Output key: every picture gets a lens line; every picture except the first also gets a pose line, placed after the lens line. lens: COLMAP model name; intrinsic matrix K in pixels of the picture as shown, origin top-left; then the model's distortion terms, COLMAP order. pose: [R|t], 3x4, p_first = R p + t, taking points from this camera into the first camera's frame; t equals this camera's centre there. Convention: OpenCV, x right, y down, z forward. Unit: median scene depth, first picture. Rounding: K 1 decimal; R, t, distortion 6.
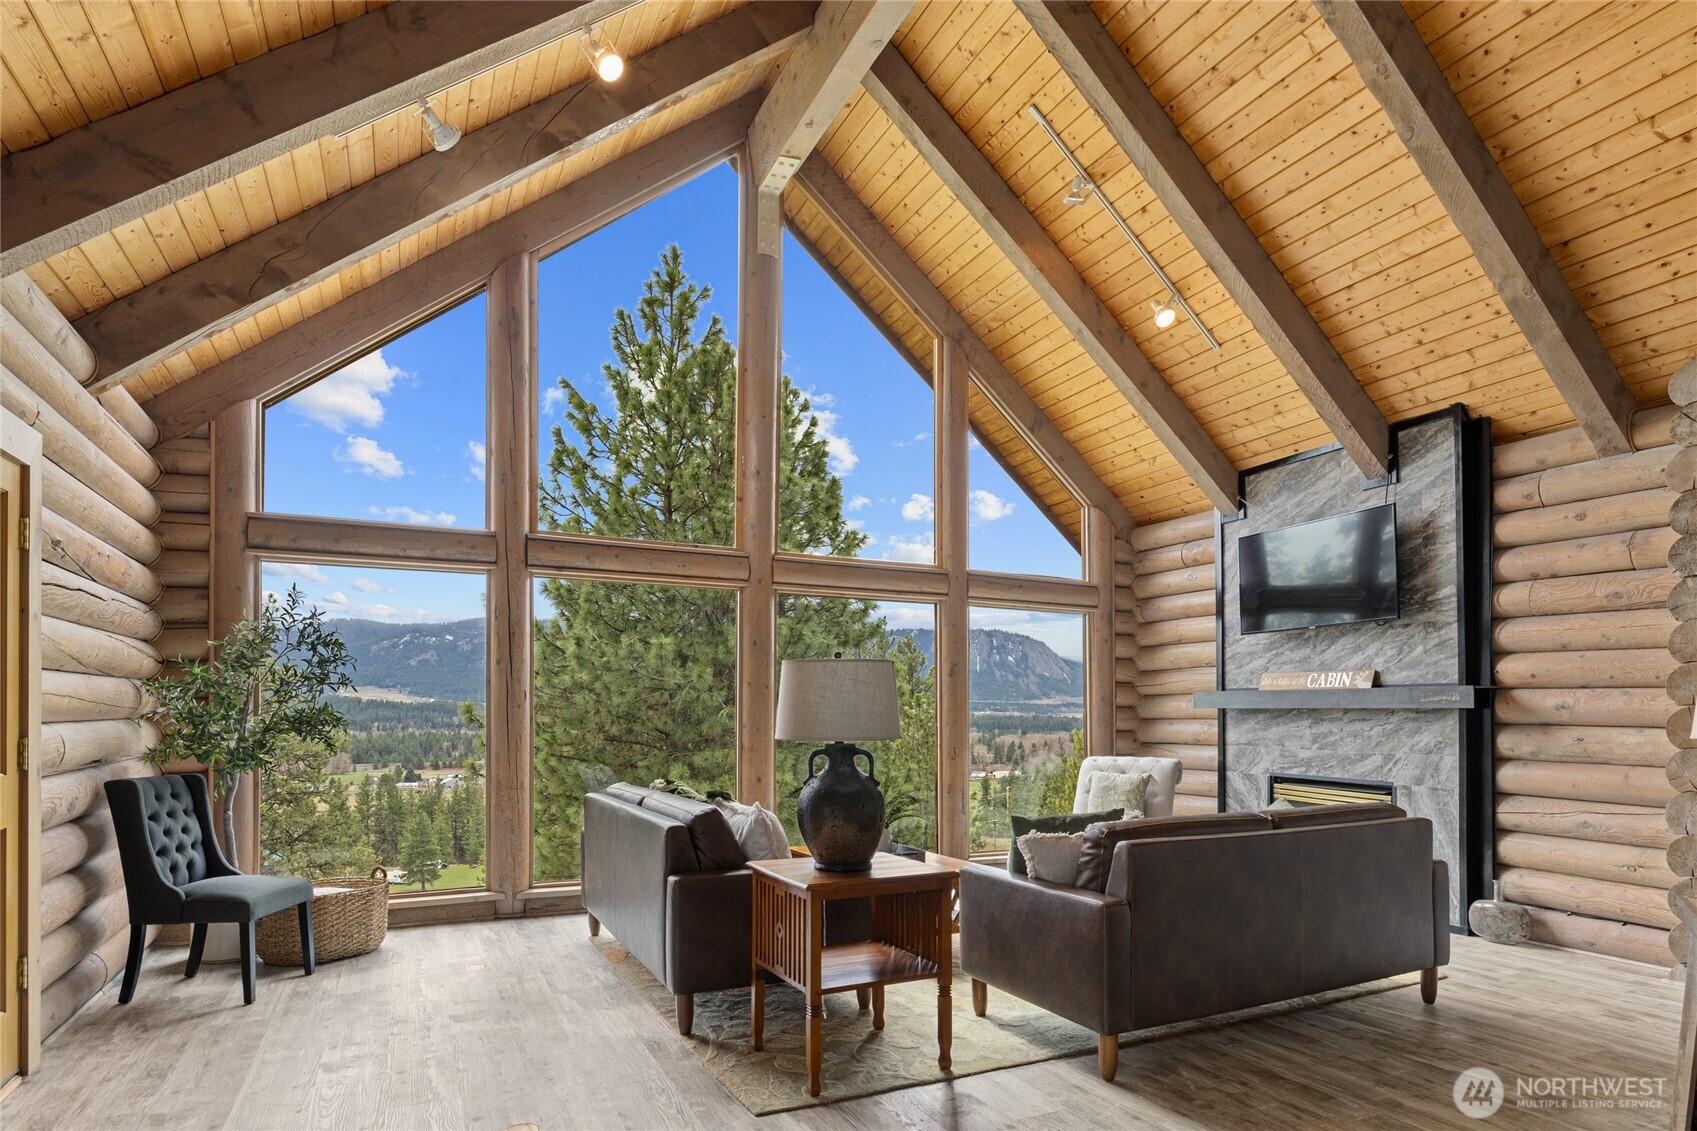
lens RADIAL K [[901.8, 0, 820.3], [0, 901.8, 710.5], [0, 0, 1]] dist [0.004680, -0.004456]
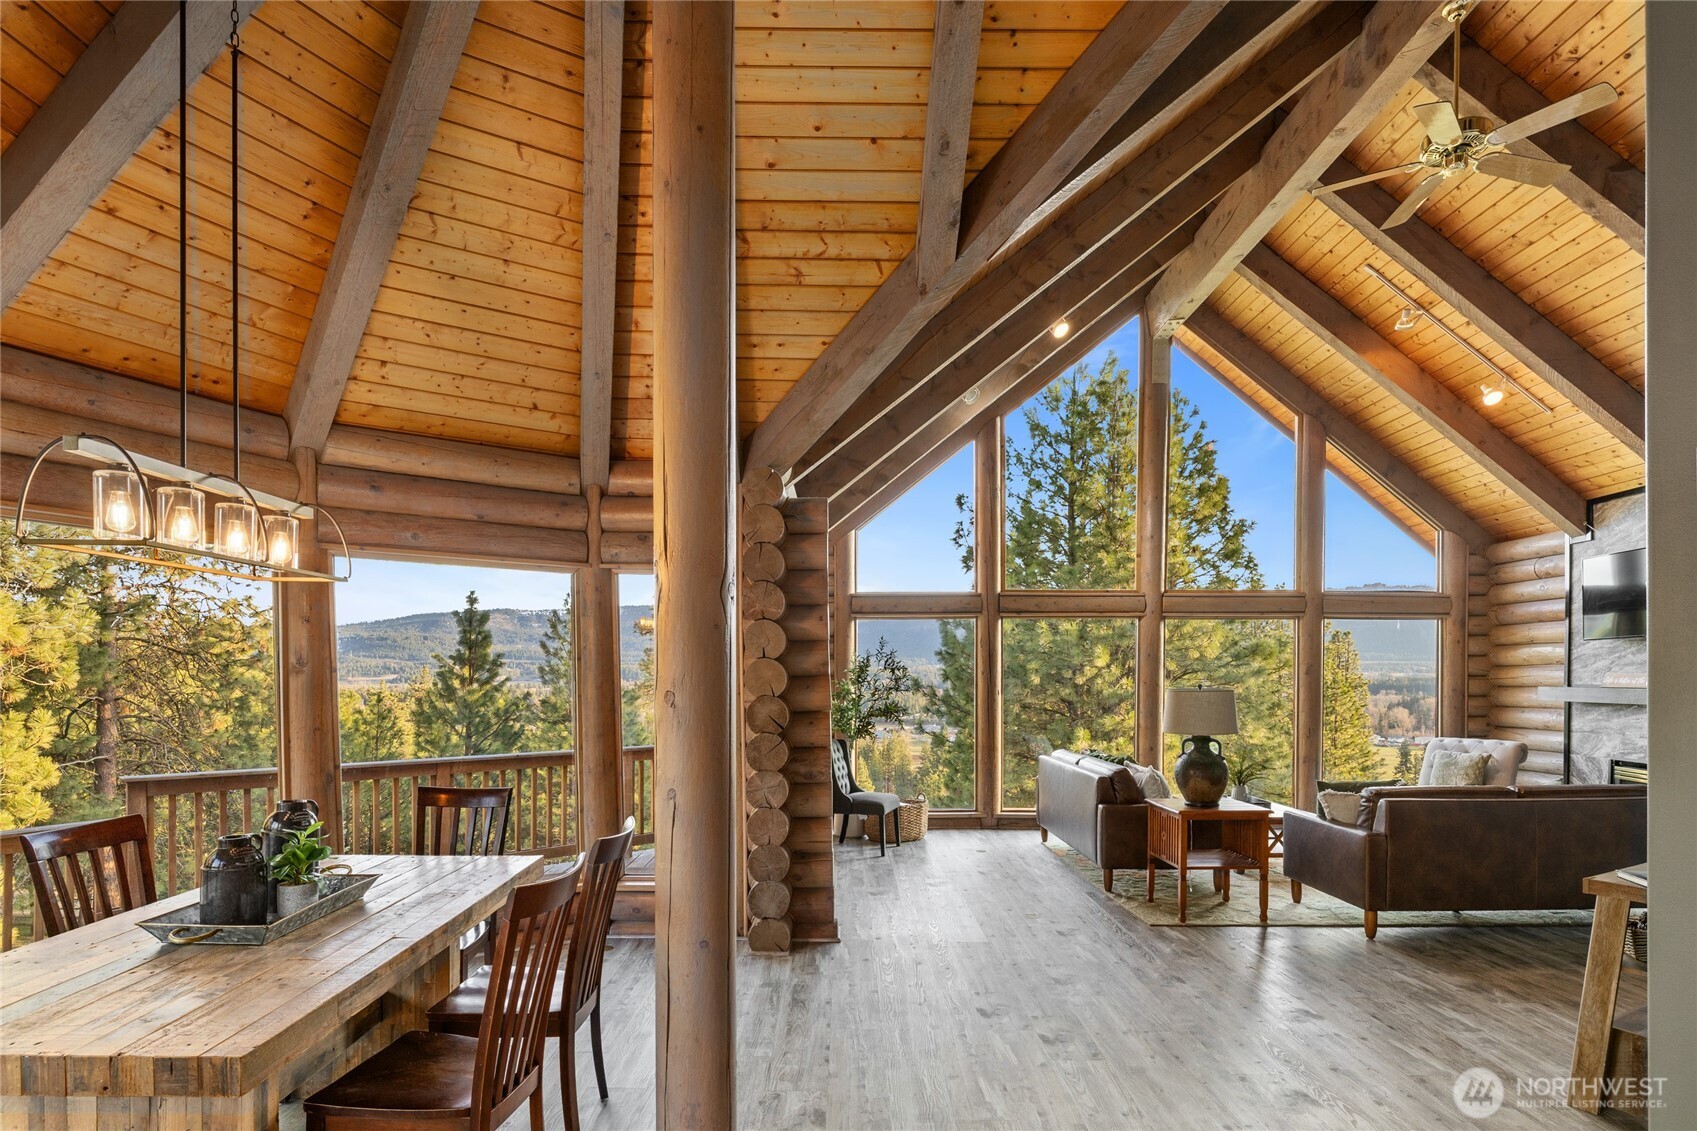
lens RADIAL K [[813.0, 0, 826.4], [0, 813.0, 686.9], [0, 0, 1]] dist [-0.009795, 0.003356]
pose [[0.905672, 0.004917, -0.423950, 0.017661], [0.004297, 0.999775, 0.020775, -0.057279], [0.423956, -0.020637, 0.905447, -0.453456]]
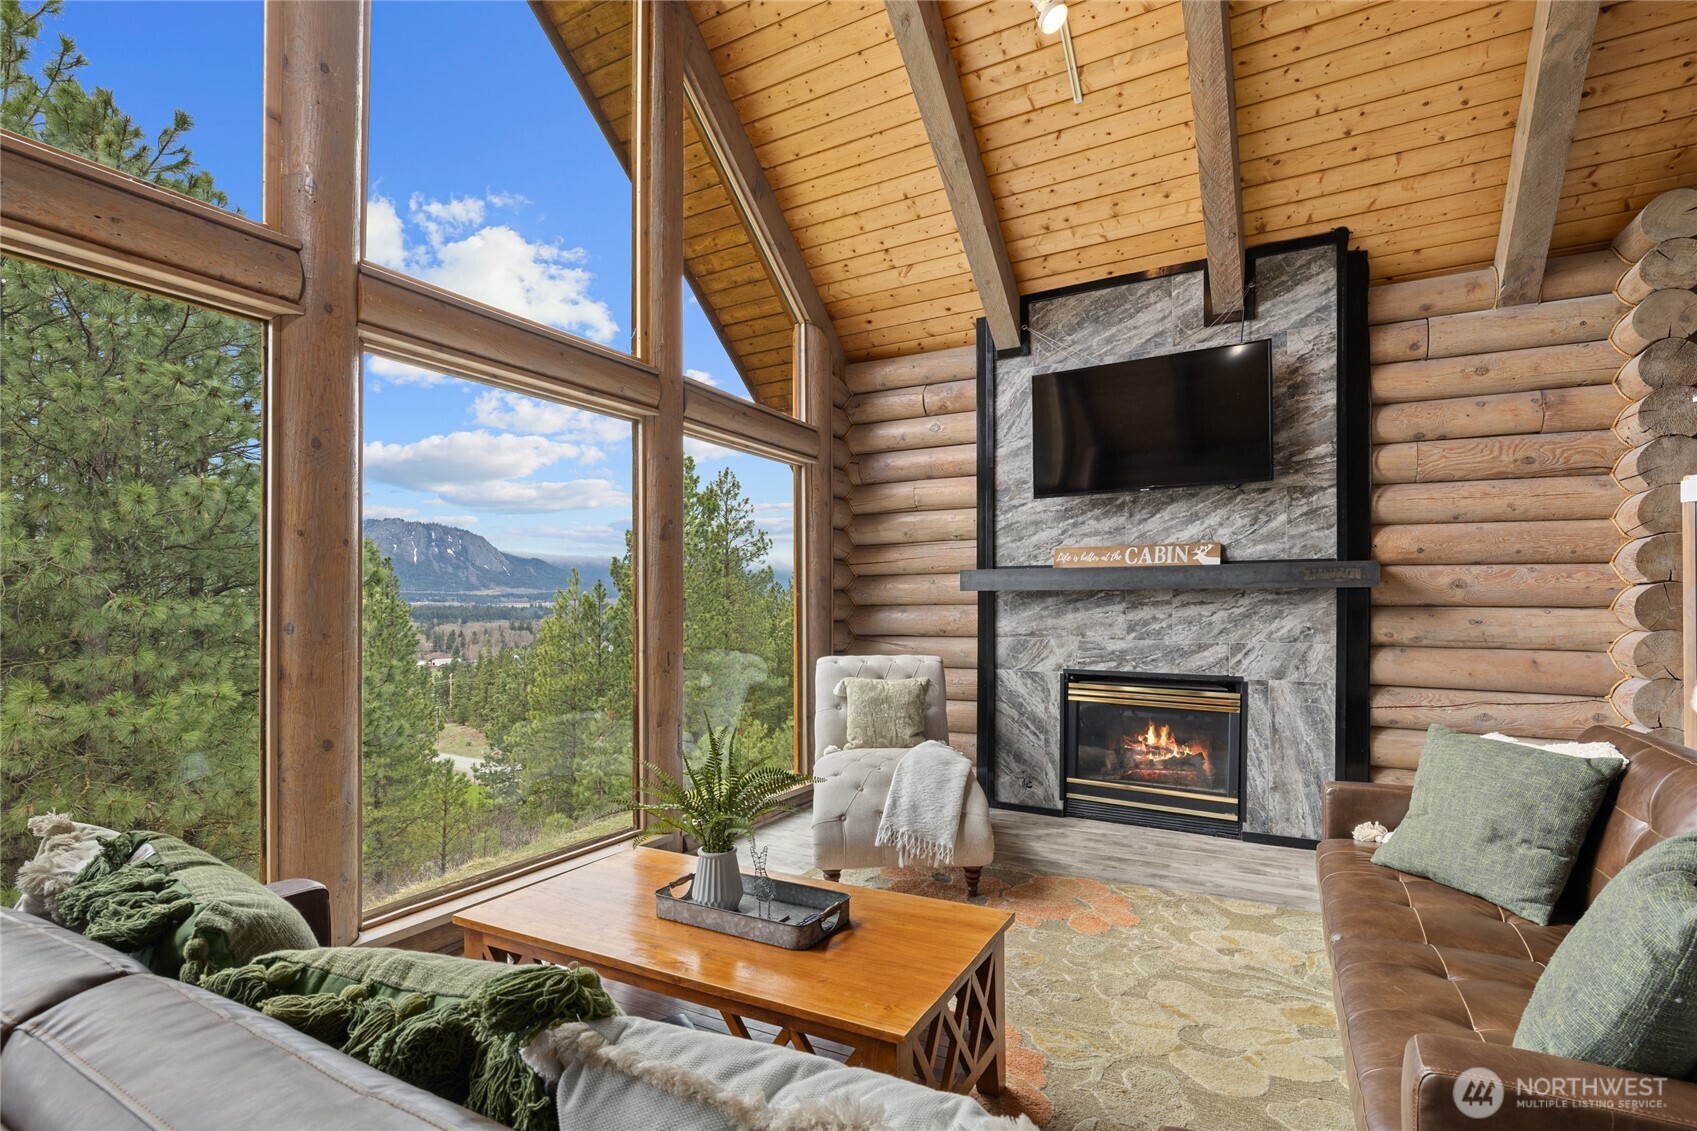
lens RADIAL K [[813.0, 0, 813.7], [0, 813.0, 605.9], [0, 0, 1]] dist [-0.009795, 0.003356]
pose [[0.809238, -0.008550, 0.587419, -0.132939], [0.004883, 0.999957, 0.007828, 0.005567], [-0.587461, -0.003466, 0.809245, 0.622749]]
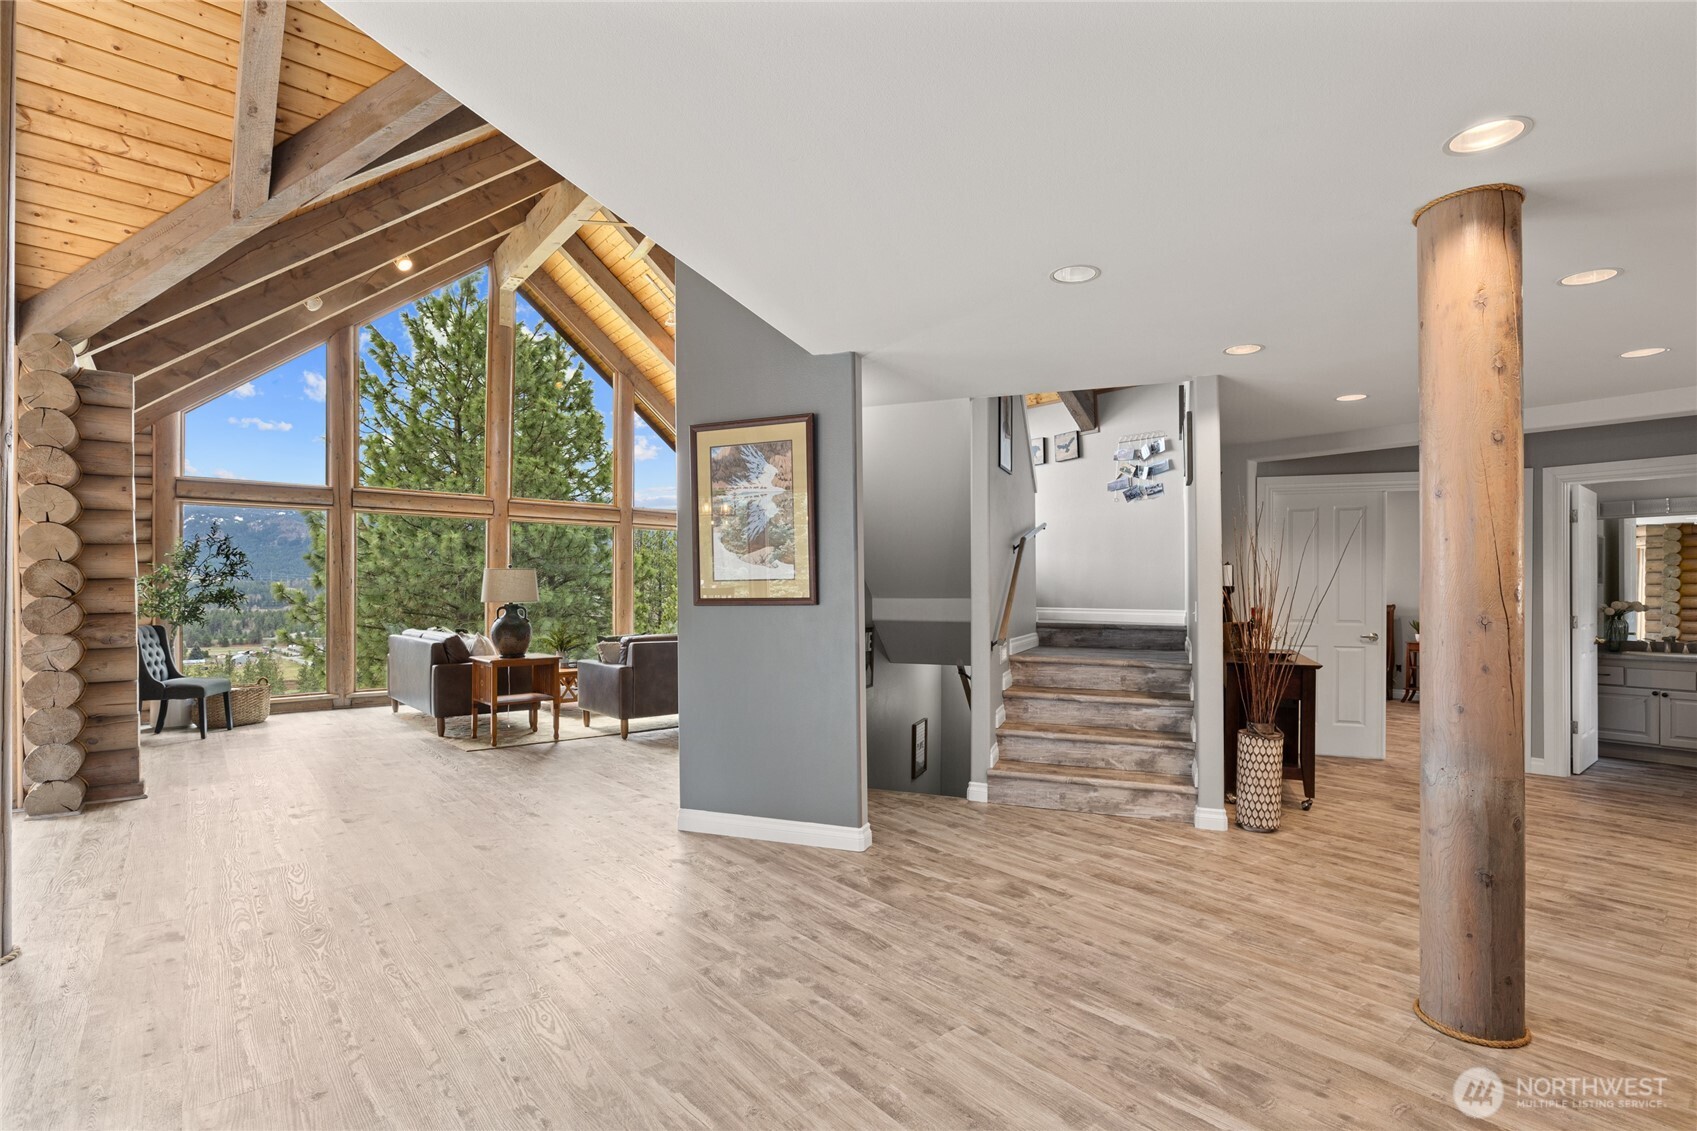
lens RADIAL K [[813.0, 0, 841.3], [0, 813.0, 588.0], [0, 0, 1]] dist [-0.009795, 0.003356]
pose [[0.966531, -0.001363, 0.256546, 0.180502], [0.001383, 0.999999, 0.000103, -0.002854], [-0.256546, 0.000255, 0.966532, -0.734997]]
